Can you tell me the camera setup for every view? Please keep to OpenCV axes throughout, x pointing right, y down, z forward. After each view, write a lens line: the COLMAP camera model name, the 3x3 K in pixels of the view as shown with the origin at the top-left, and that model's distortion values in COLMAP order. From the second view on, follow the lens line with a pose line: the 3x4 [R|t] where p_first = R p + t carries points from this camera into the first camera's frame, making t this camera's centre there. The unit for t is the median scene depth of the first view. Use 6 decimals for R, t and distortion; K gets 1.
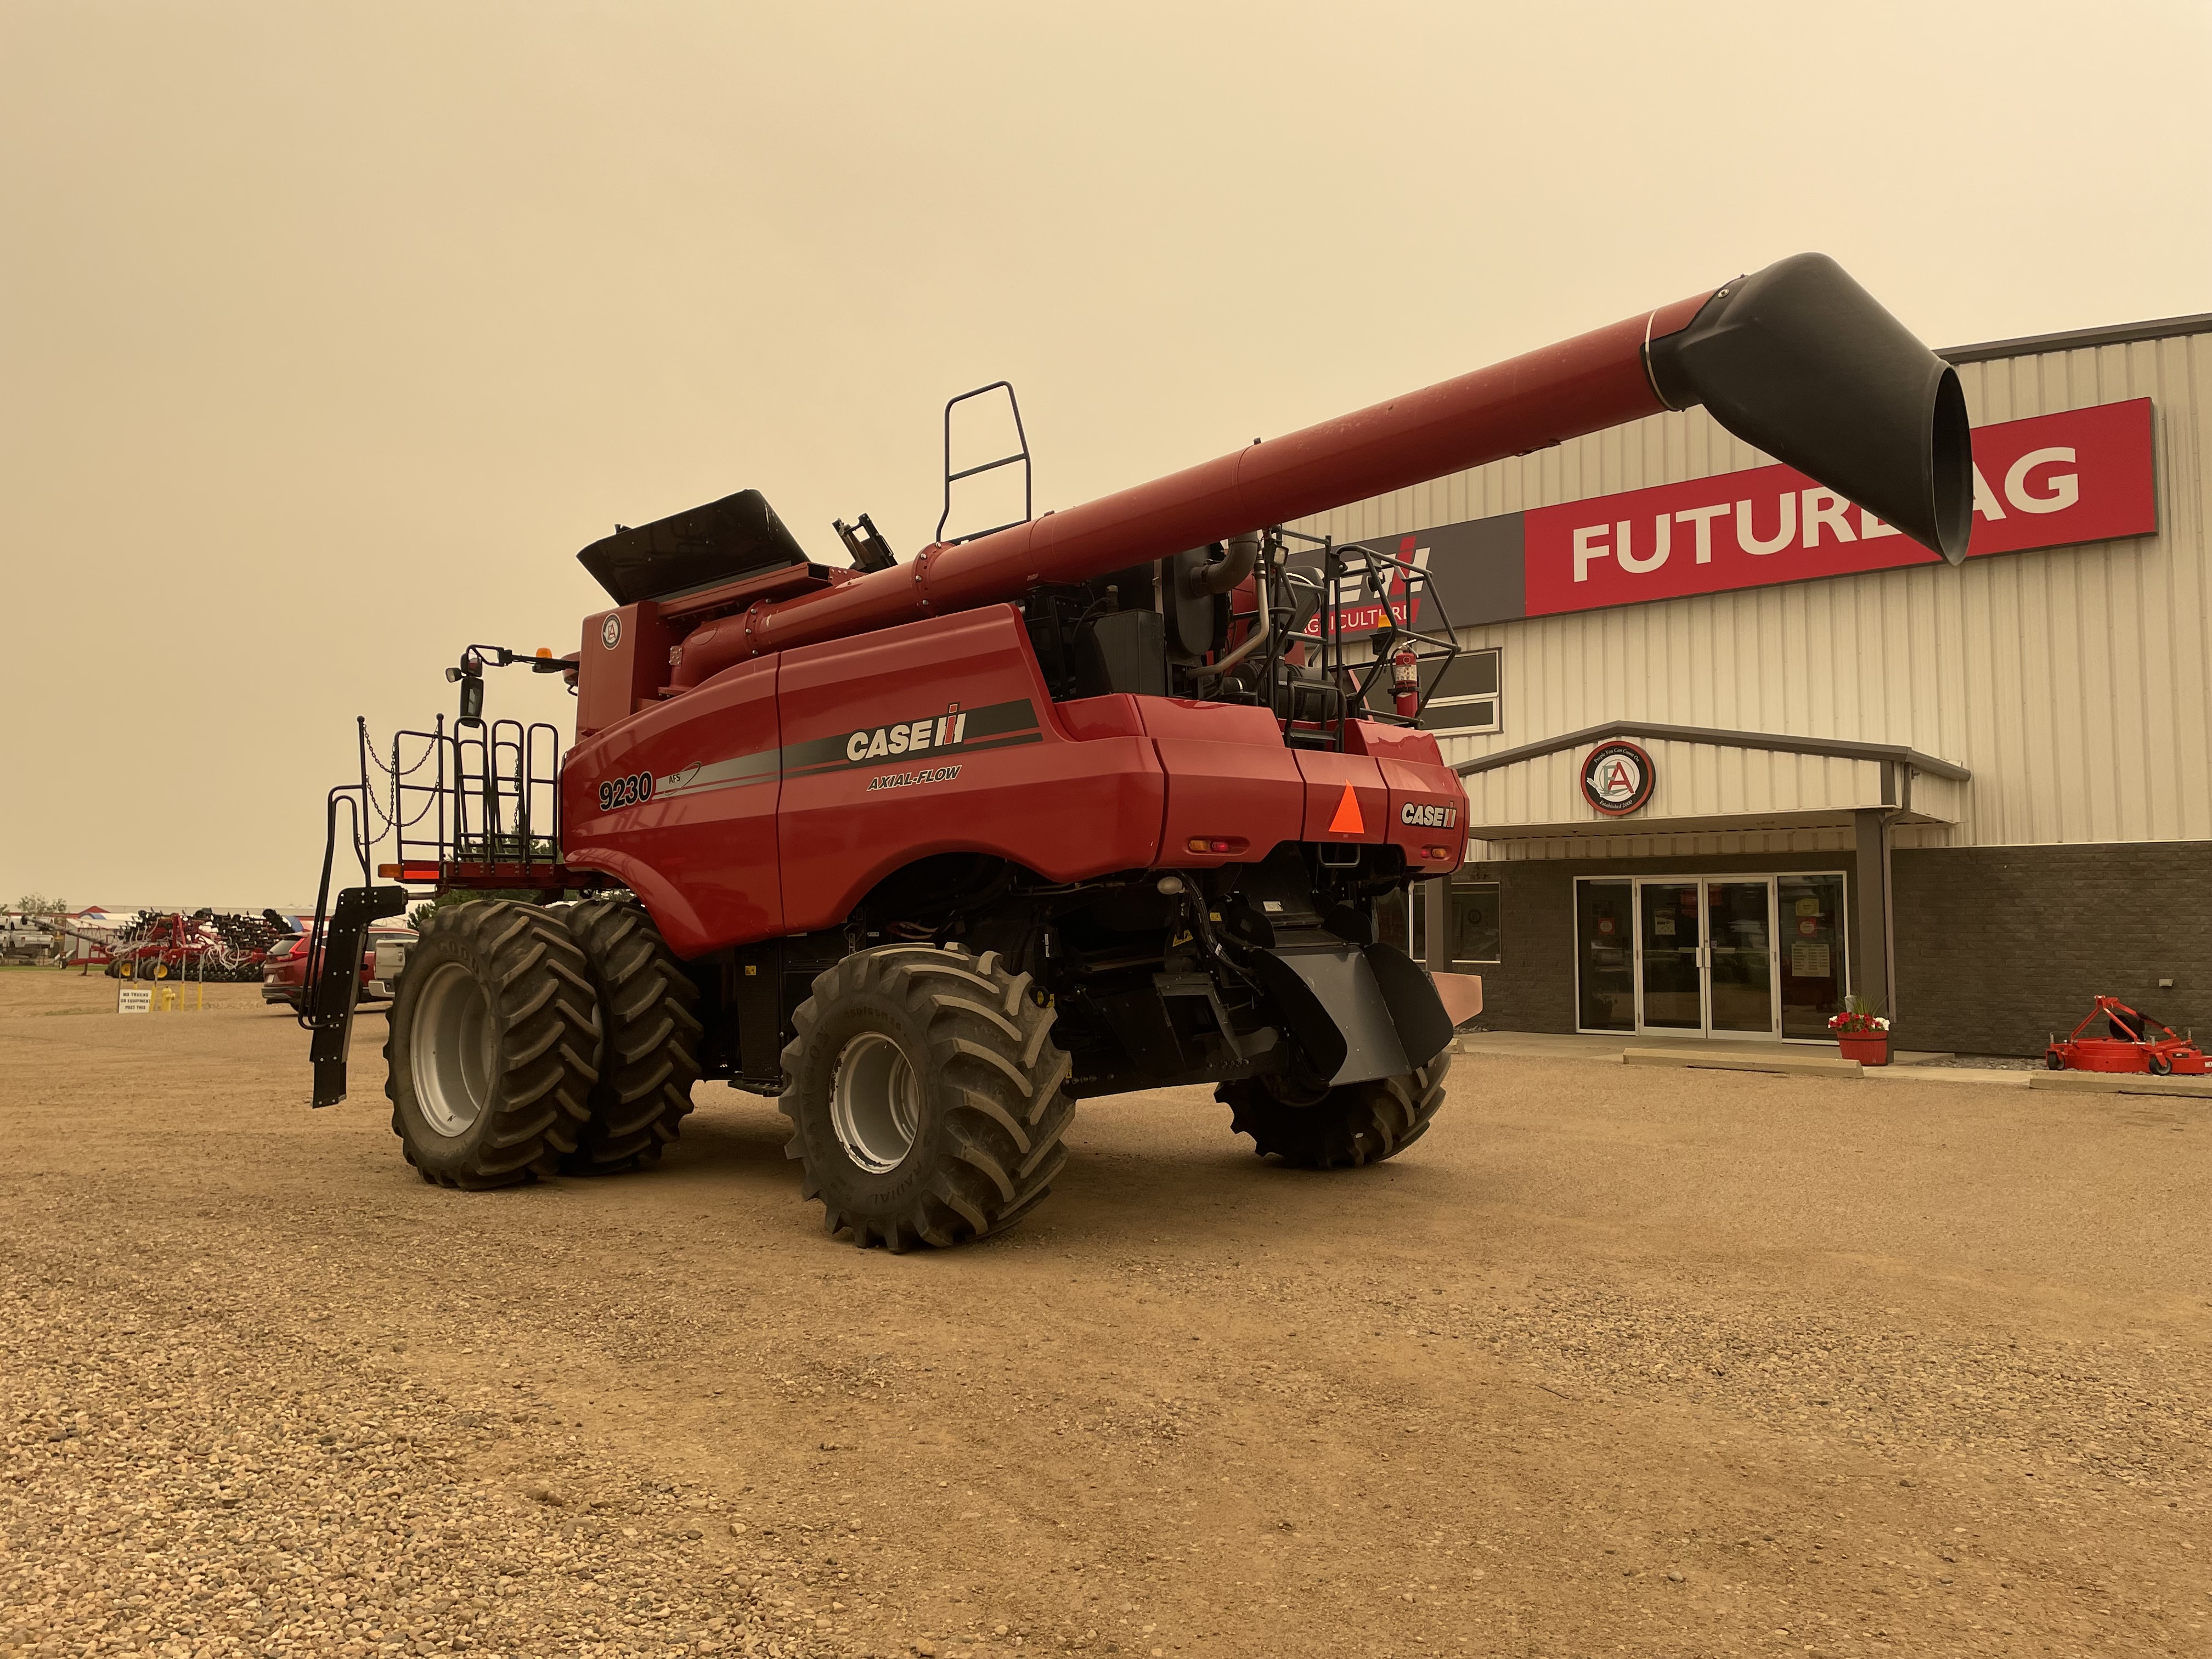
lens RADIAL K [[1654.0, 0, 1106.0], [0, 1654.0, 829.5], [0, 0, 1]] dist [0.036600, -0.005035]
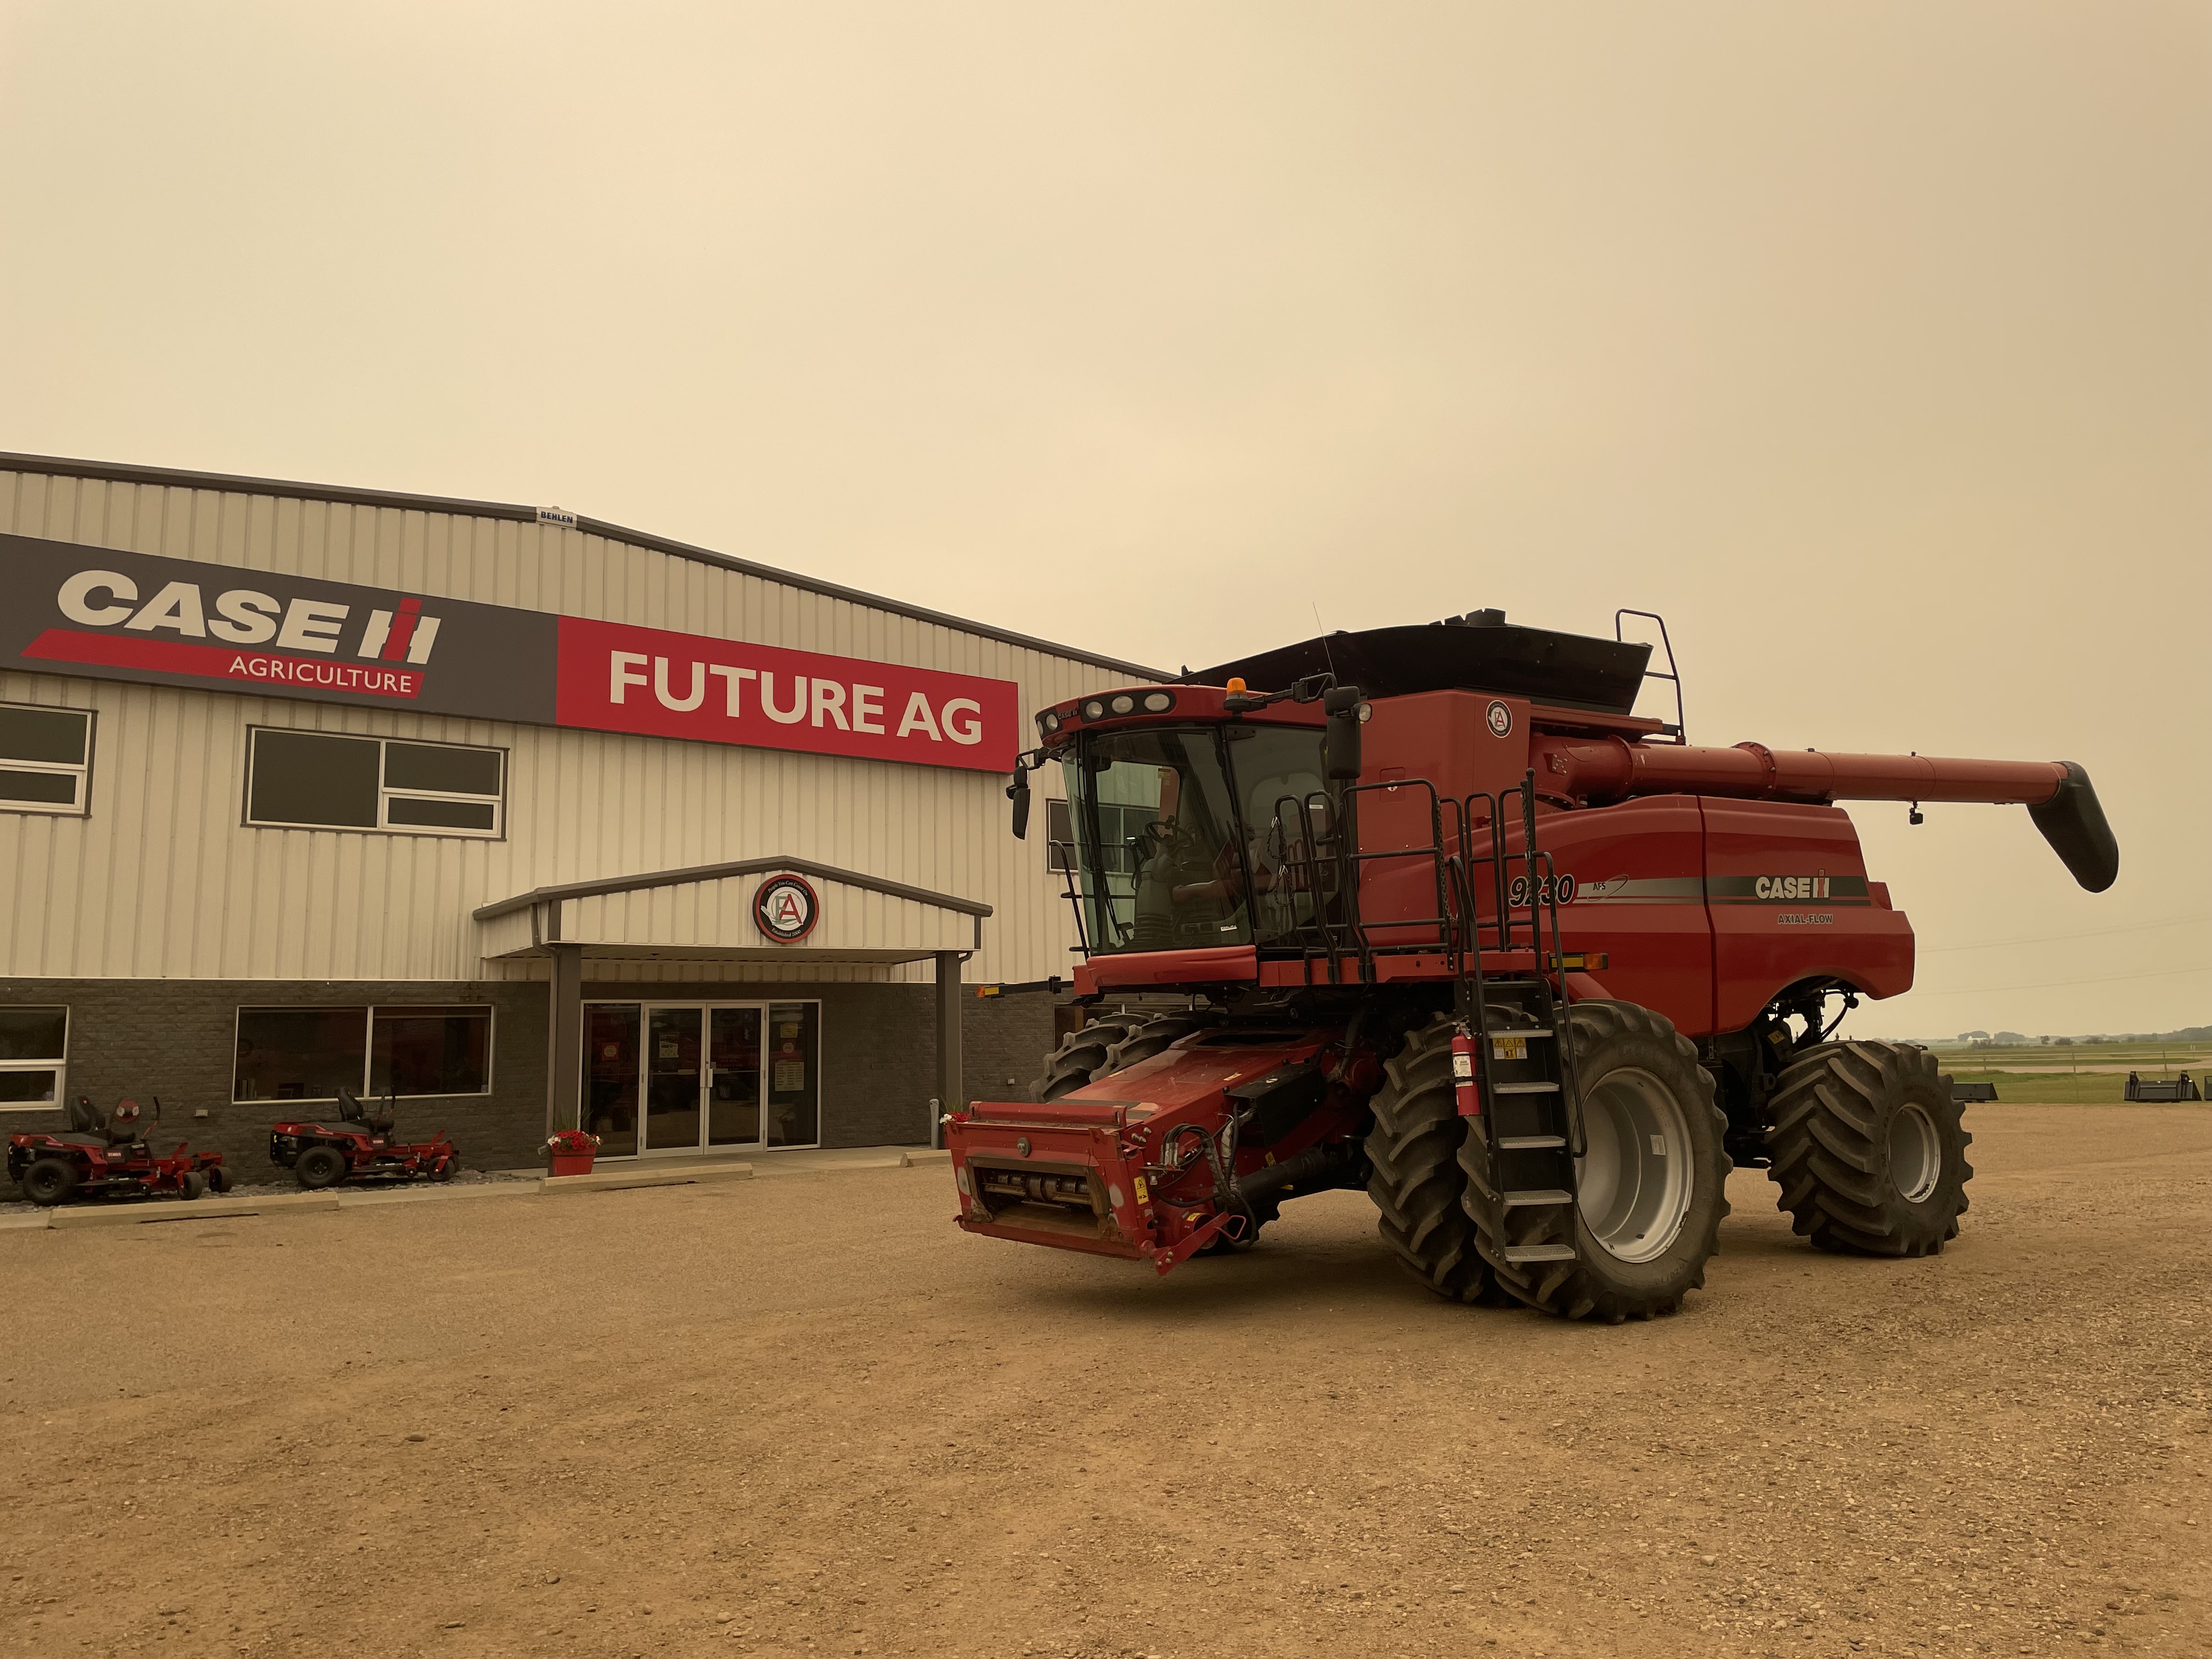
lens RADIAL K [[1695.9, 0, 1058.2], [0, 1695.9, 826.5], [0, 0, 1]] dist [0.129640, -0.000643]
pose [[0.195323, 0.122796, 0.973021, -0.733374], [-0.040397, 0.992296, -0.117120, 0.038280], [-0.979907, -0.016431, 0.198779, 0.595107]]
